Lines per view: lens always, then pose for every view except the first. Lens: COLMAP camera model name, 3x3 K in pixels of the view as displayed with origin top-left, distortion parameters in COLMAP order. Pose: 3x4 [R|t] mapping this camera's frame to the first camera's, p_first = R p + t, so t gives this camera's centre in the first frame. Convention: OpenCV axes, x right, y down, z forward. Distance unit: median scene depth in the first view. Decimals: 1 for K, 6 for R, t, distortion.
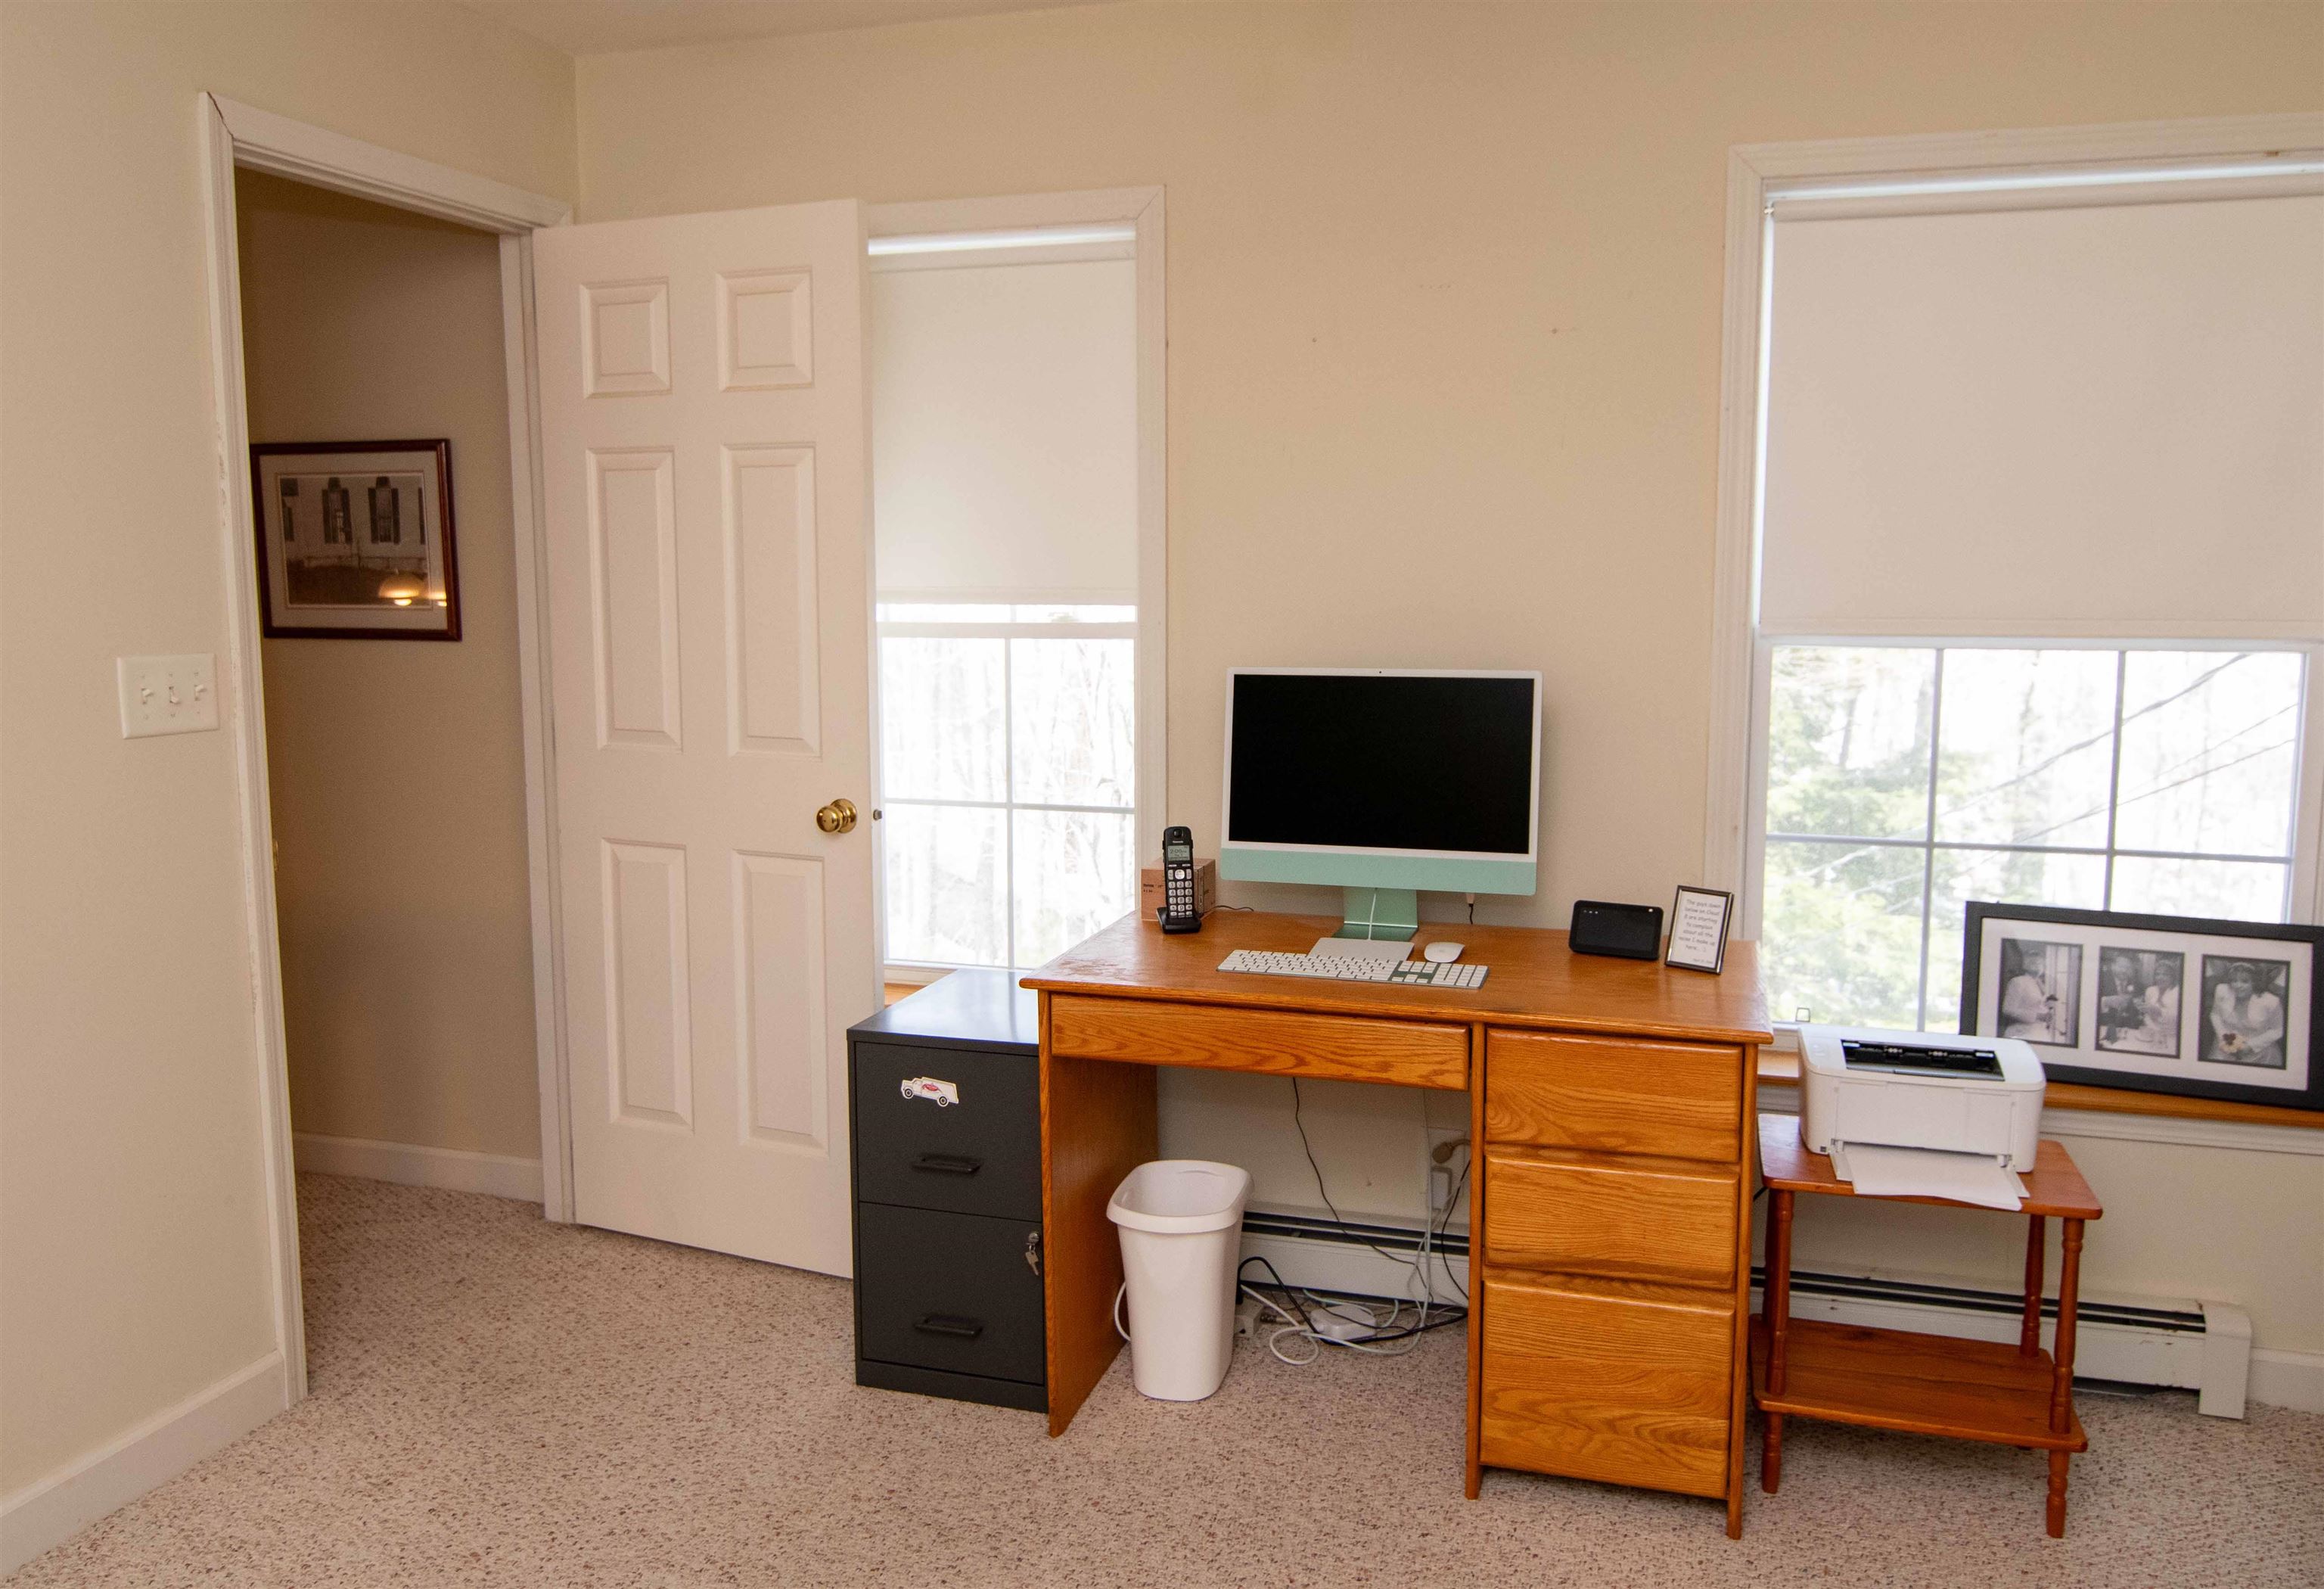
lens RADIAL K [[1698.2, 0, 1159.5], [0, 1698.2, 758.3], [0, 0, 1]] dist [0.001224, -0.028987]
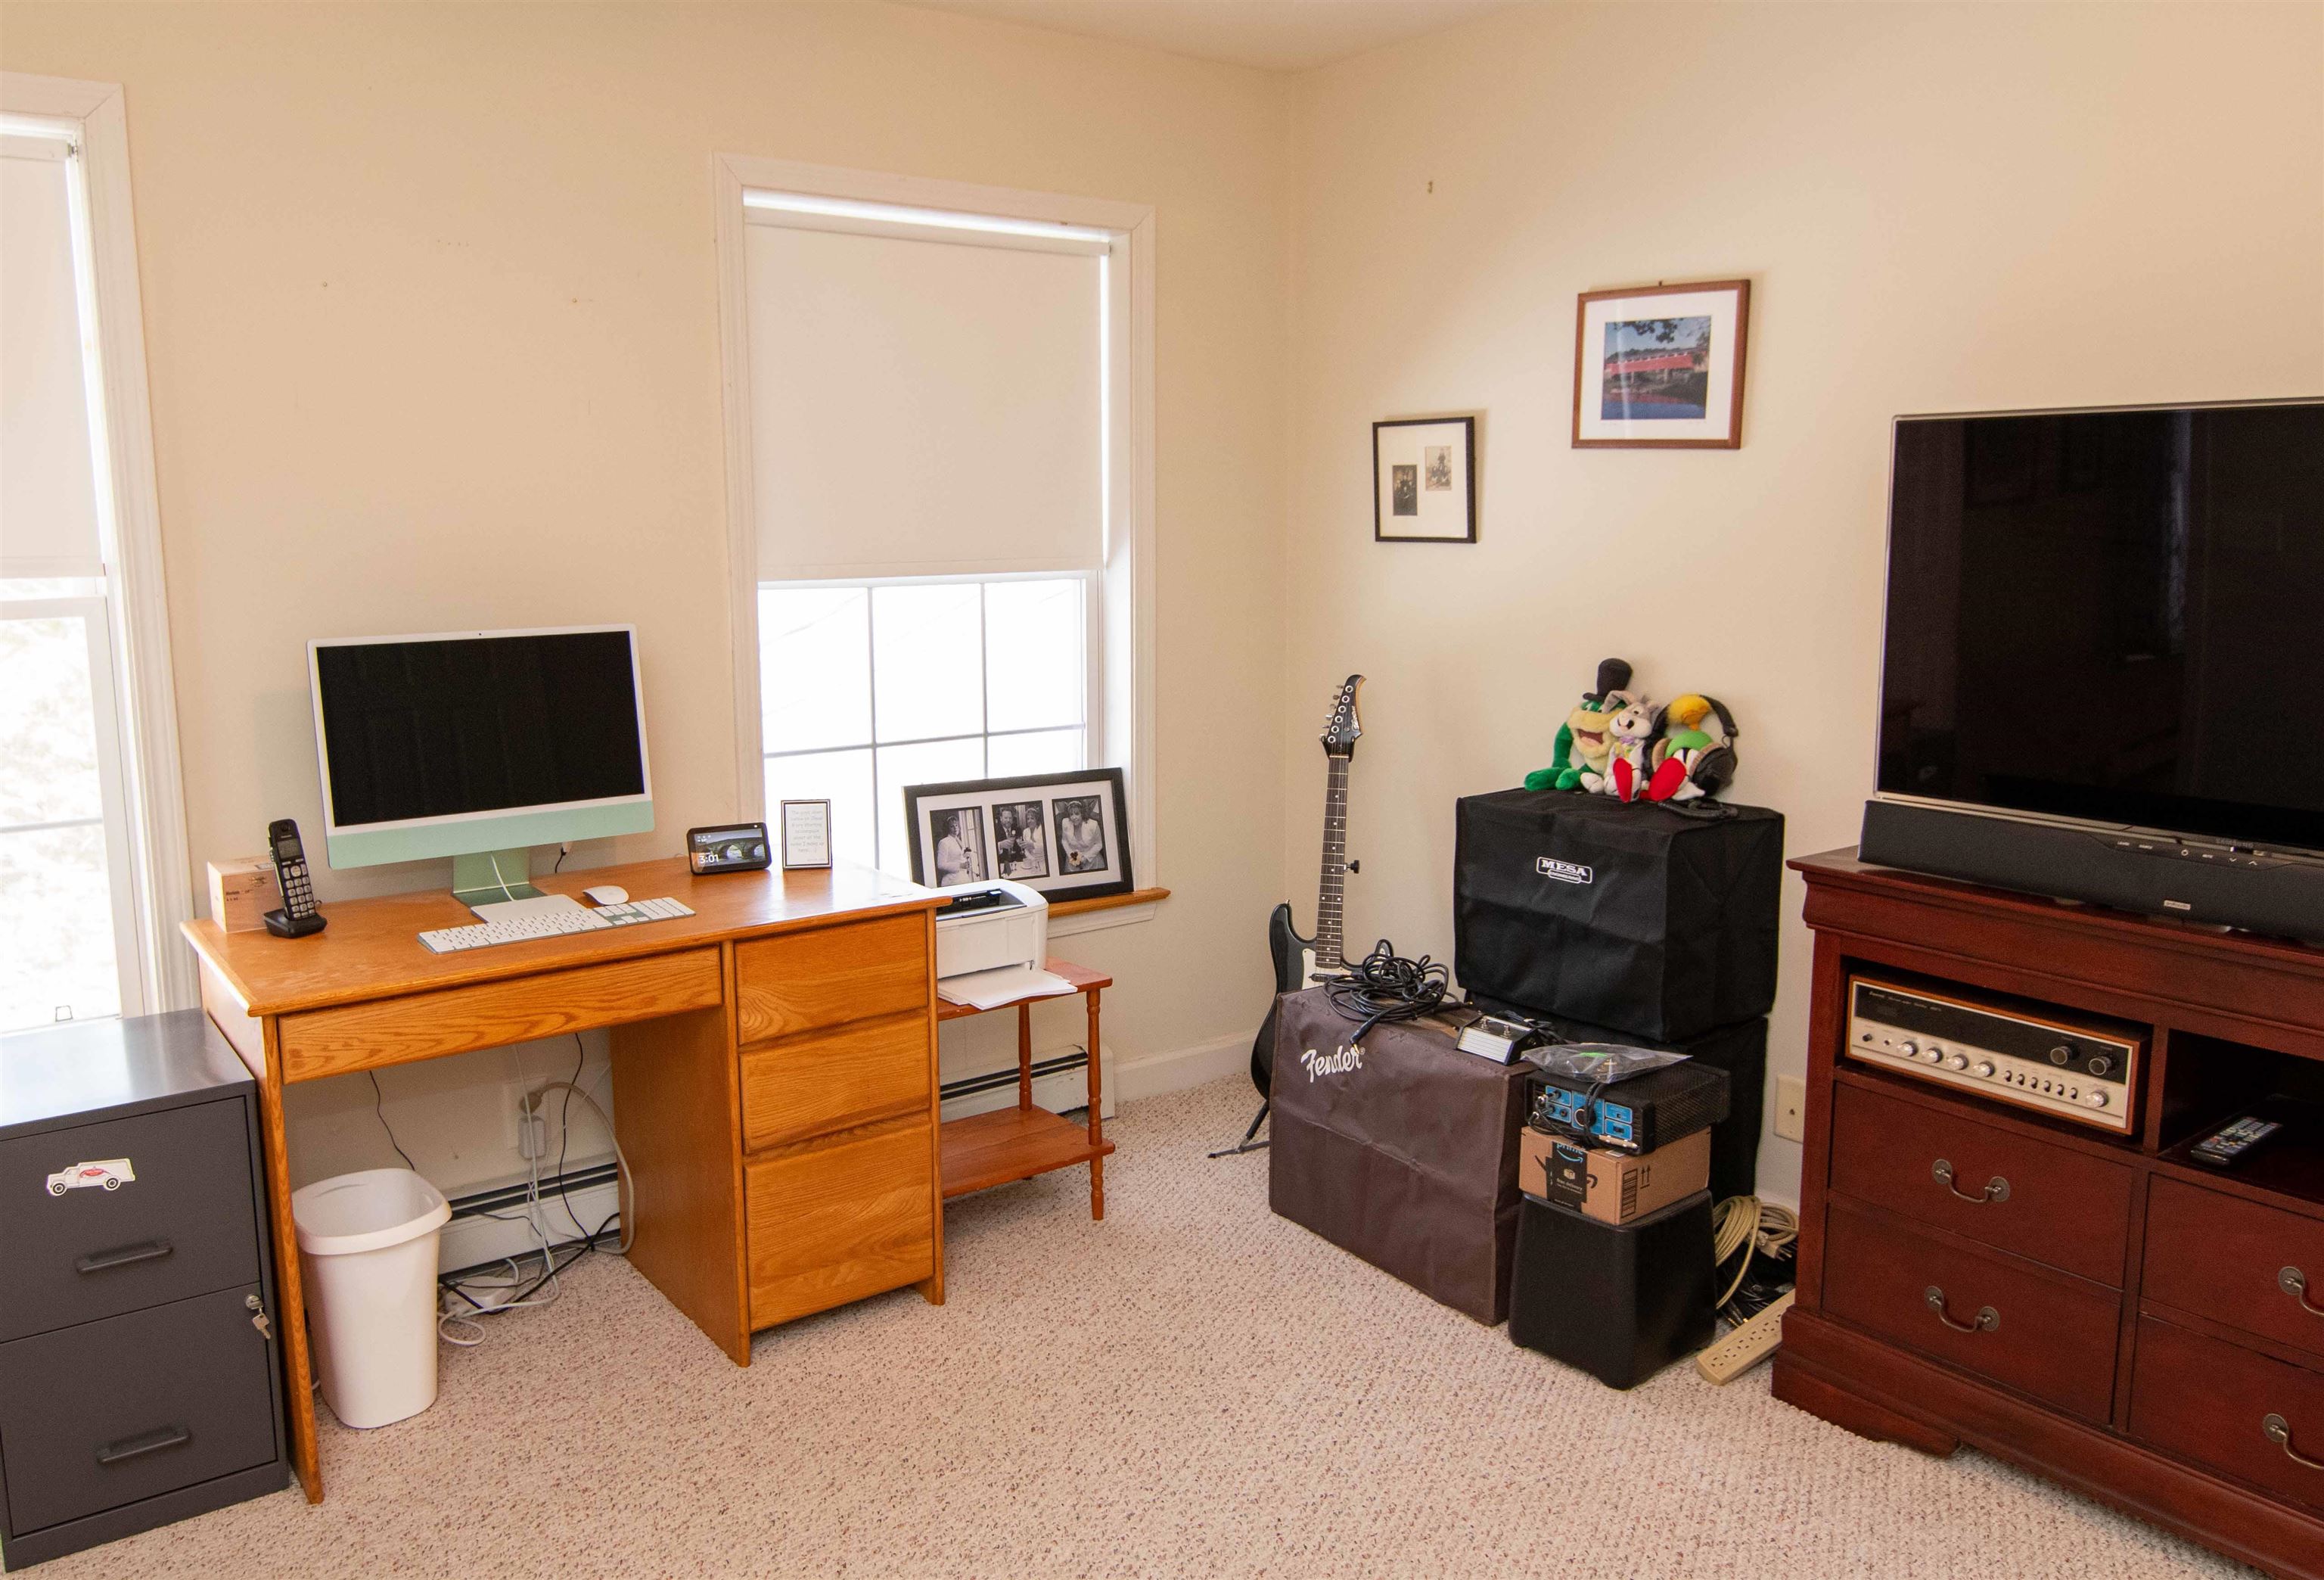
lens RADIAL K [[1698.2, 0, 1159.5], [0, 1698.2, 753.8], [0, 0, 1]] dist [0.001224, -0.028987]
pose [[0.599374, -0.118831, 0.791599, -0.432525], [0.093198, 0.992554, 0.078430, -0.022417], [-0.795025, 0.026767, 0.605986, 0.085960]]
